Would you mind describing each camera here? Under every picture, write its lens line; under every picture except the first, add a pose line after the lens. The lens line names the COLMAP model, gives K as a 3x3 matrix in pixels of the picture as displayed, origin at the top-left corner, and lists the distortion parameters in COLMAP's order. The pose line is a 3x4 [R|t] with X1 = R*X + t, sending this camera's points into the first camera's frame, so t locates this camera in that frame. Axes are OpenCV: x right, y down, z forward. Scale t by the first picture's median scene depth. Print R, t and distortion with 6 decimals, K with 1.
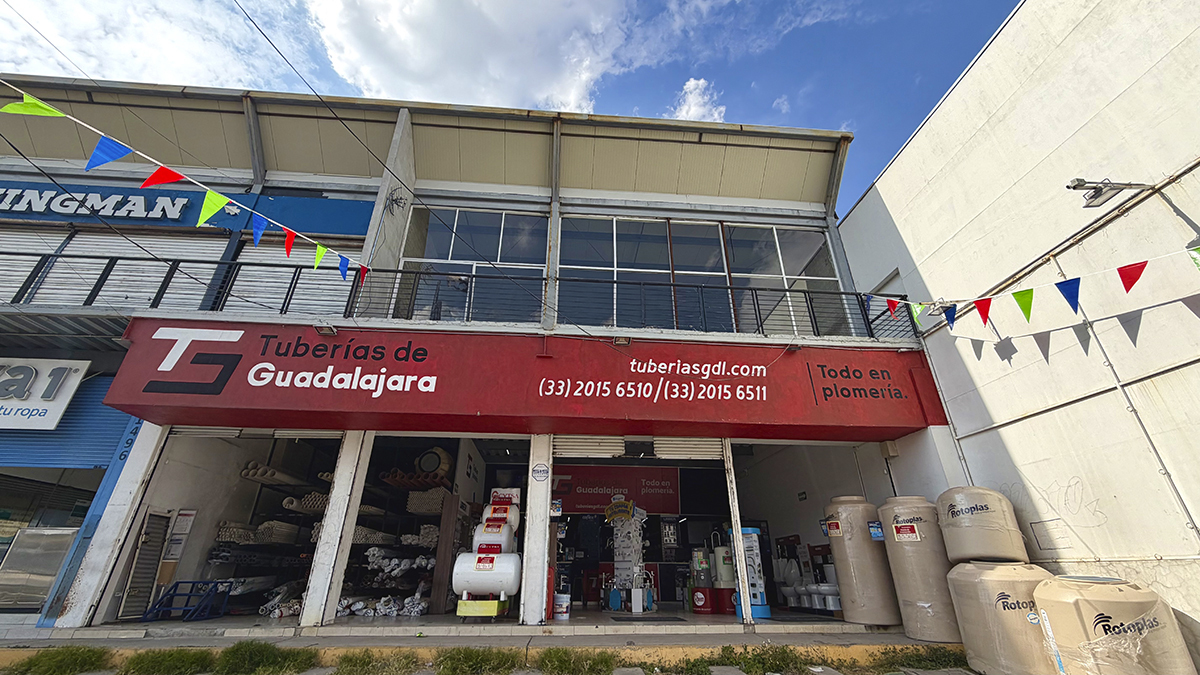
lens RADIAL K [[478.6, 0, 600.1], [0, 478.6, 336.7], [0, 0, 1]] dist [0.000424, -0.000867]
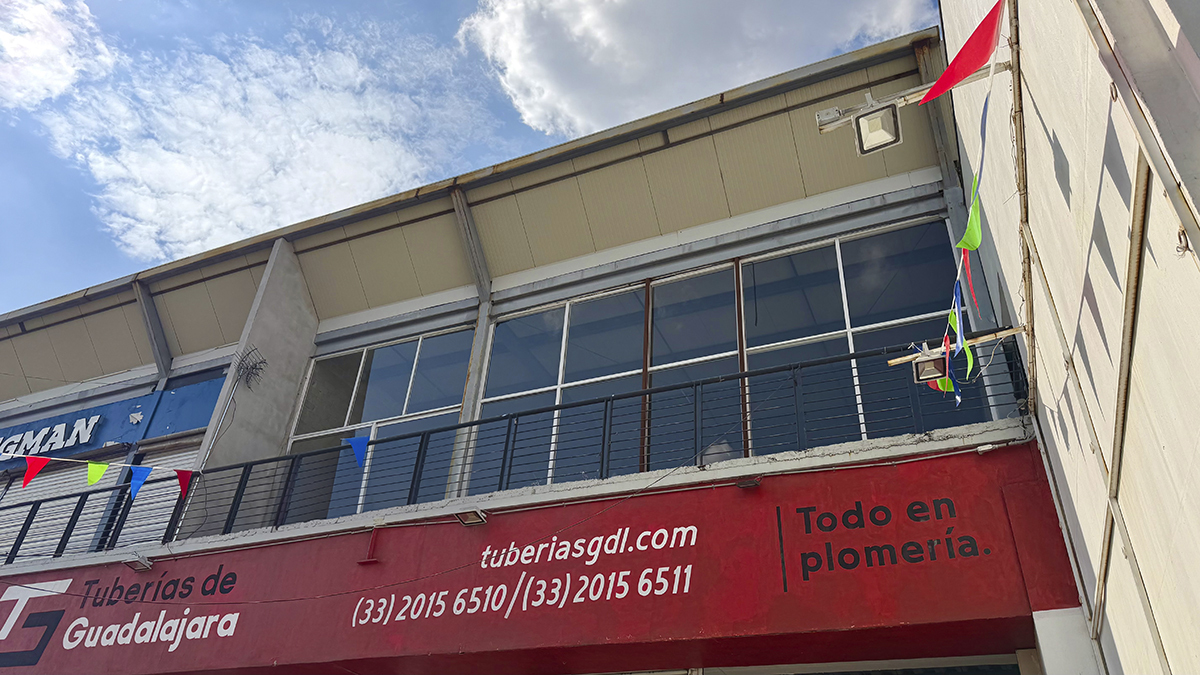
lens RADIAL K [[851.0, 0, 605.9], [0, 851.0, 334.0], [0, 0, 1]] dist [0.053612, -0.049593]
pose [[0.874771, -0.237410, -0.422389, 0.710266], [0.166645, 0.965970, -0.197814, 0.024748], [0.454978, 0.102653, 0.884566, 0.065529]]
